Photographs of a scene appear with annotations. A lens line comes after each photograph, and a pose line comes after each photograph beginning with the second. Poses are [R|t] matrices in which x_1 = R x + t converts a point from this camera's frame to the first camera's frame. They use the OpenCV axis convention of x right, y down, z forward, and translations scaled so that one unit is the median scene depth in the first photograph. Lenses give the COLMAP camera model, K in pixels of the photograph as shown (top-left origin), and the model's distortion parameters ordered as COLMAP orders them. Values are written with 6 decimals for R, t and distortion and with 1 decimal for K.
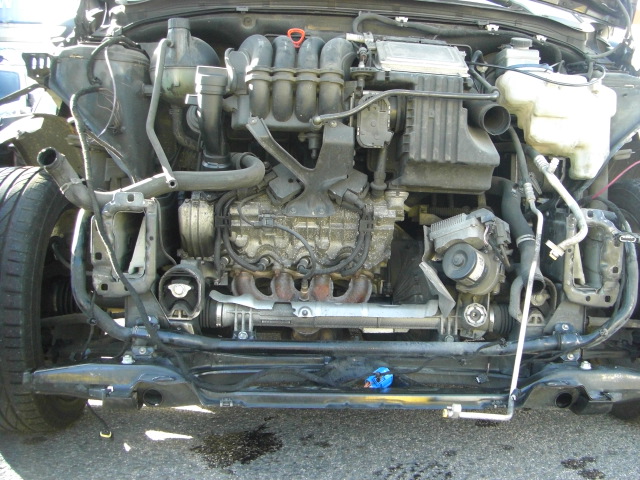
lens RADIAL K [[719.1, 0, 383.1], [0, 719.1, 238.2], [0, 0, 1]] dist [-0.186189, 0.116371]
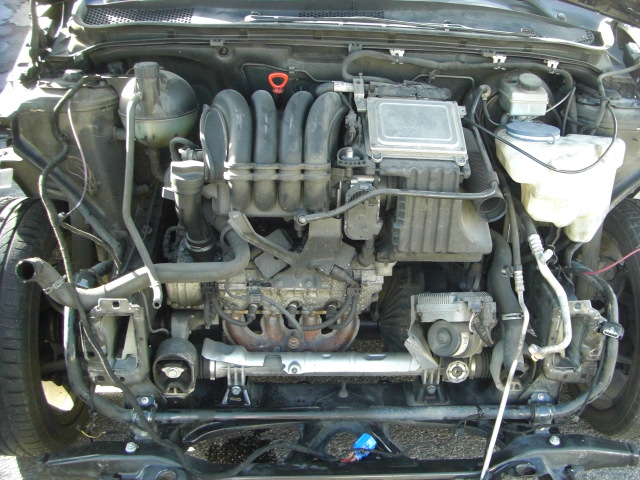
lens RADIAL K [[719.1, 0, 383.1], [0, 719.1, 238.2], [0, 0, 1]] dist [-0.186189, 0.116371]
pose [[0.999680, 0.023253, 0.009924, 0.005915], [-0.025261, 0.934965, 0.353840, -0.463732], [-0.001051, -0.353977, 0.935253, 0.097505]]
